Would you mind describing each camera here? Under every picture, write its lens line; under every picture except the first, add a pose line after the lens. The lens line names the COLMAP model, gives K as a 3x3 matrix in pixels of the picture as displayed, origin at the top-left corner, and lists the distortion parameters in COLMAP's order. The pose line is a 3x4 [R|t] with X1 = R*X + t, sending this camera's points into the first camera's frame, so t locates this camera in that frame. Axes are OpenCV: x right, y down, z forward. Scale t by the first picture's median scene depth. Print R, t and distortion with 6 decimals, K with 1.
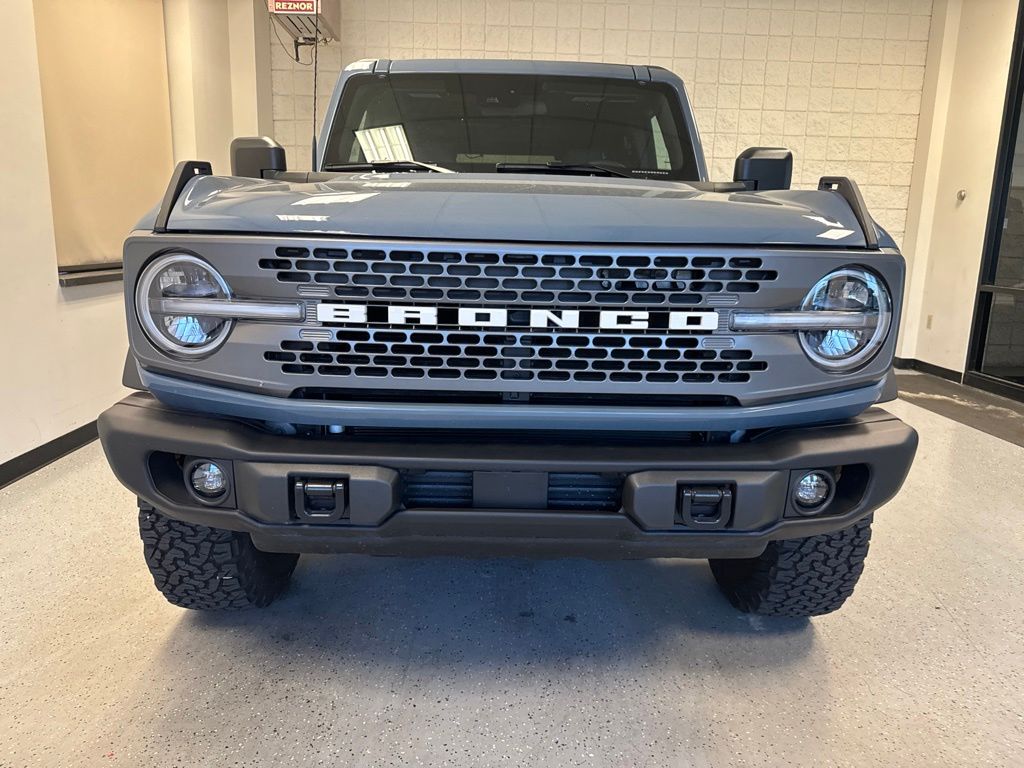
lens RADIAL K [[724.4, 0, 510.8], [0, 724.4, 381.0], [0, 0, 1]] dist [0.028892, -0.032809]
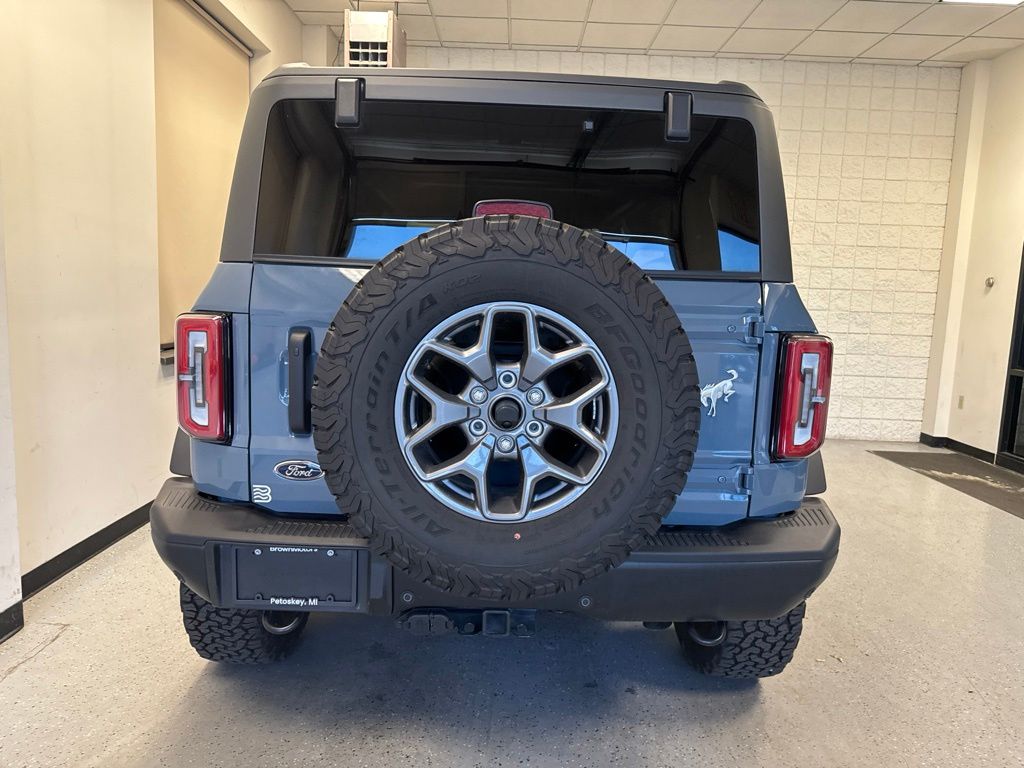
lens RADIAL K [[724.4, 0, 507.5], [0, 724.4, 382.9], [0, 0, 1]] dist [0.028892, -0.032809]
pose [[0.999027, 0.020922, -0.038826, -0.082684], [-0.023713, 0.997059, -0.072875, -0.061043], [0.037187, 0.073725, 0.996585, -0.164688]]
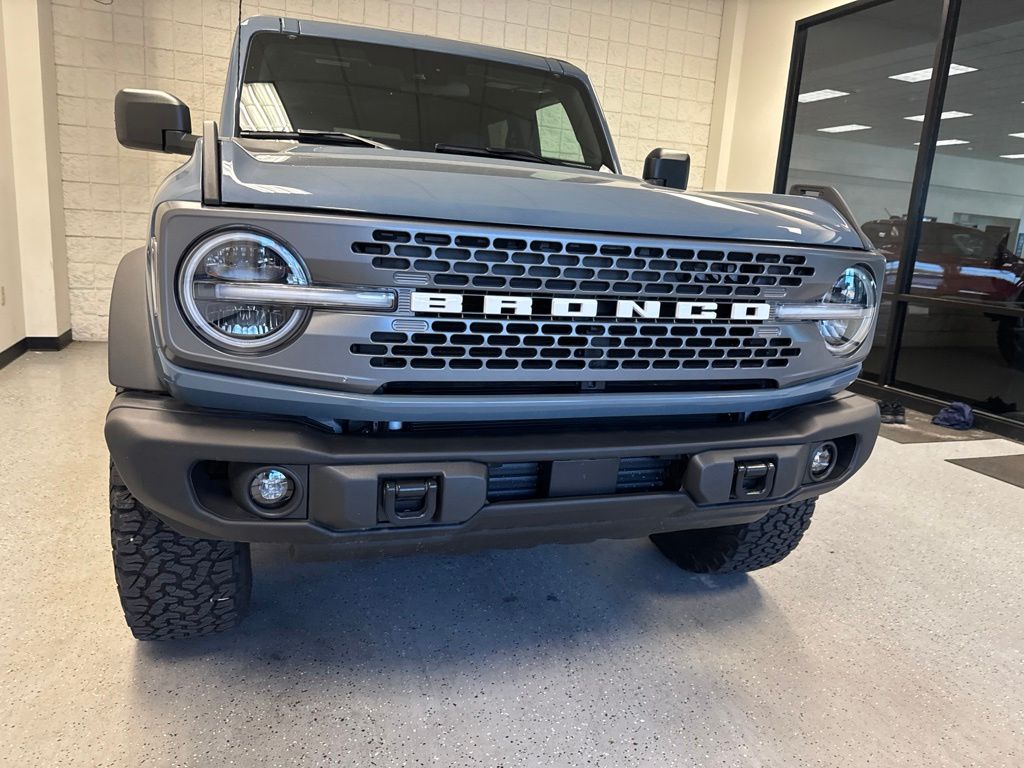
lens RADIAL K [[724.4, 0, 518.5], [0, 724.4, 384.6], [0, 0, 1]] dist [0.028892, -0.032809]
pose [[0.946552, -0.028405, 0.321299, -0.326383], [0.019291, 0.999317, 0.031514, -0.010786], [-0.321975, -0.023631, 0.946453, 0.055045]]
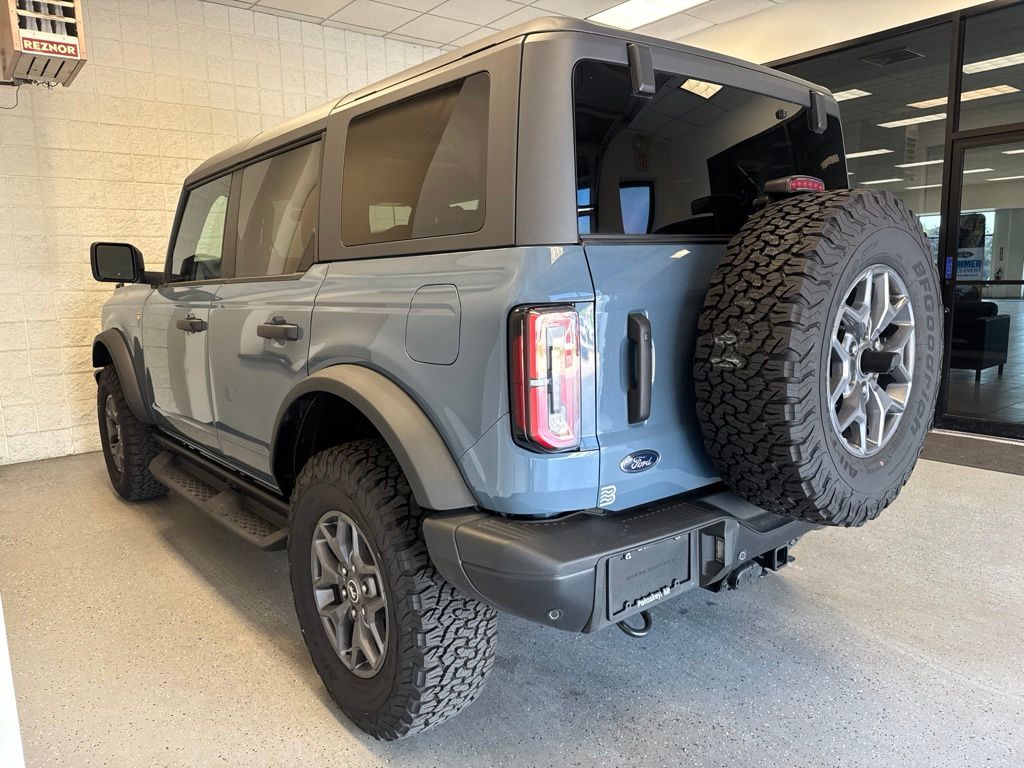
lens RADIAL K [[724.4, 0, 513.6], [0, 724.4, 385.9], [0, 0, 1]] dist [0.028892, -0.032809]
pose [[0.804153, -0.133270, 0.579291, -1.024377], [0.159881, 0.987123, 0.005154, -0.132261], [-0.572518, 0.088473, 0.815105, 0.131799]]
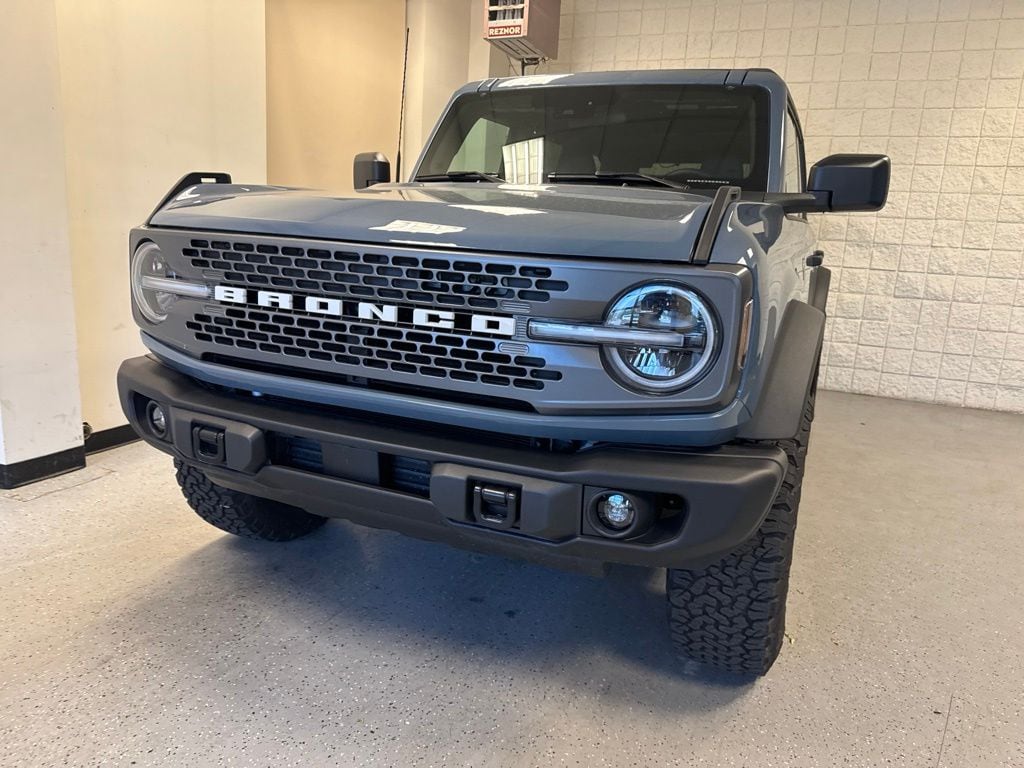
lens RADIAL K [[724.4, 0, 506.9], [0, 724.4, 380.3], [0, 0, 1]] dist [0.028892, -0.032809]
pose [[0.907414, 0.112140, -0.404999, 0.523609], [-0.117967, 0.992961, 0.010631, -0.013082], [0.403340, 0.038130, 0.914255, 0.052185]]
